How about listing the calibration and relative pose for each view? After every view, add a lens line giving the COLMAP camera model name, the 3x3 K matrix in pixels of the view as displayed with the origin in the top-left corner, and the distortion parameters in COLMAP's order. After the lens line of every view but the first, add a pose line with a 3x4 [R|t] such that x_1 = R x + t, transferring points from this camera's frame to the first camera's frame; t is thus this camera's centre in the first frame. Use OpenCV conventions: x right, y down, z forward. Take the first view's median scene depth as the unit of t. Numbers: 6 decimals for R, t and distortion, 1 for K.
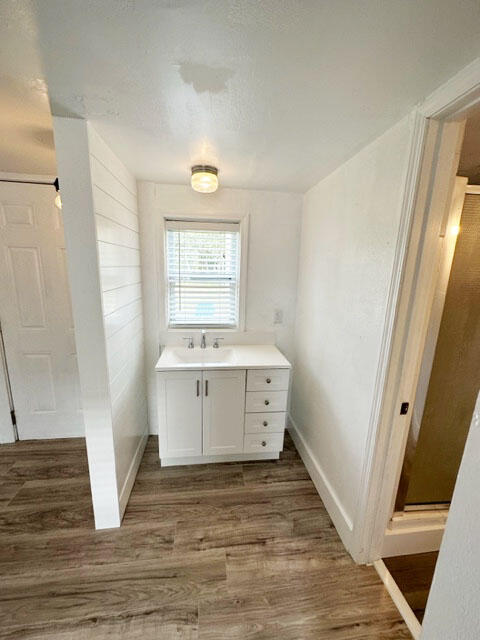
lens RADIAL K [[255.2, 0, 240.0], [0, 255.2, 320.0], [0, 0, 1]] dist [0.001185, 0.000040]
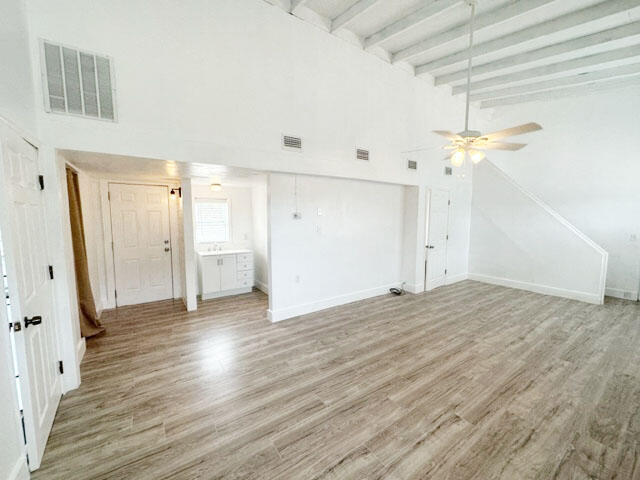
lens RADIAL K [[255.2, 0, 320.0], [0, 255.2, 240.0], [0, 0, 1]] dist [0.001185, 0.000040]
pose [[0.885566, -0.074258, 0.458540, -0.418747], [0.123063, 0.989372, -0.077445, 0.366225], [-0.447916, 0.125011, 0.885293, -1.807262]]
